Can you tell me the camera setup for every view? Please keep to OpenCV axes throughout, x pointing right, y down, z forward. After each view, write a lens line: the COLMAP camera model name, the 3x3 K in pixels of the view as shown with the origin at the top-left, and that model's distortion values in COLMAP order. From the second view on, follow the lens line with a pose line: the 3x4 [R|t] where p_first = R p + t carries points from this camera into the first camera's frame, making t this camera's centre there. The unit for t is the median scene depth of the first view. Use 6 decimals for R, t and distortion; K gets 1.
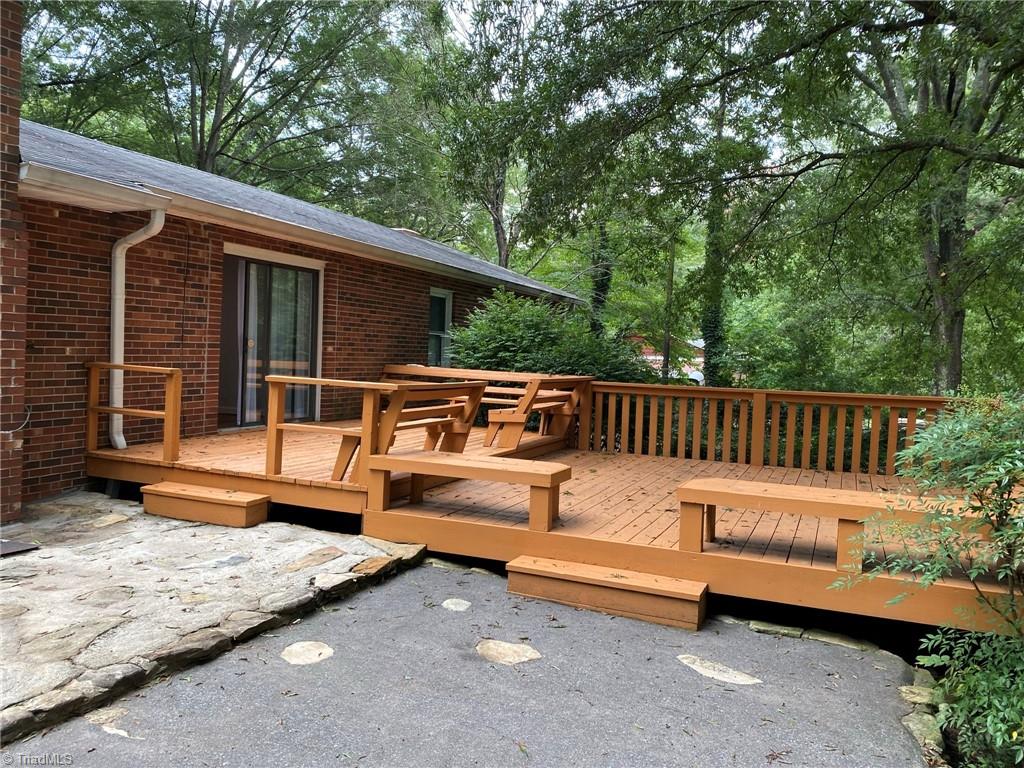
lens RADIAL K [[773.9, 0, 515.9], [0, 773.9, 378.0], [0, 0, 1]] dist [0.024148, -0.016405]
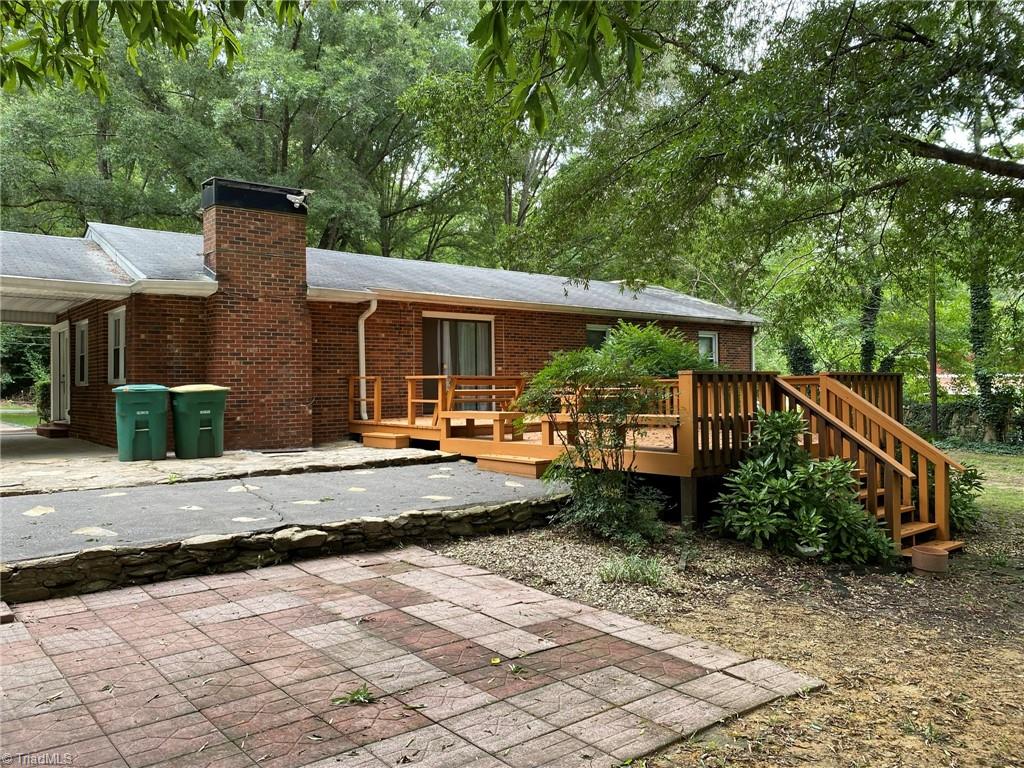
lens RADIAL K [[773.9, 0, 514.4], [0, 773.9, 378.1], [0, 0, 1]] dist [0.024148, -0.016405]
pose [[0.881278, -0.055096, -0.469375, 0.741947], [0.027497, 0.997476, -0.065457, 0.120437], [0.471797, 0.044779, 0.880569, -0.550378]]
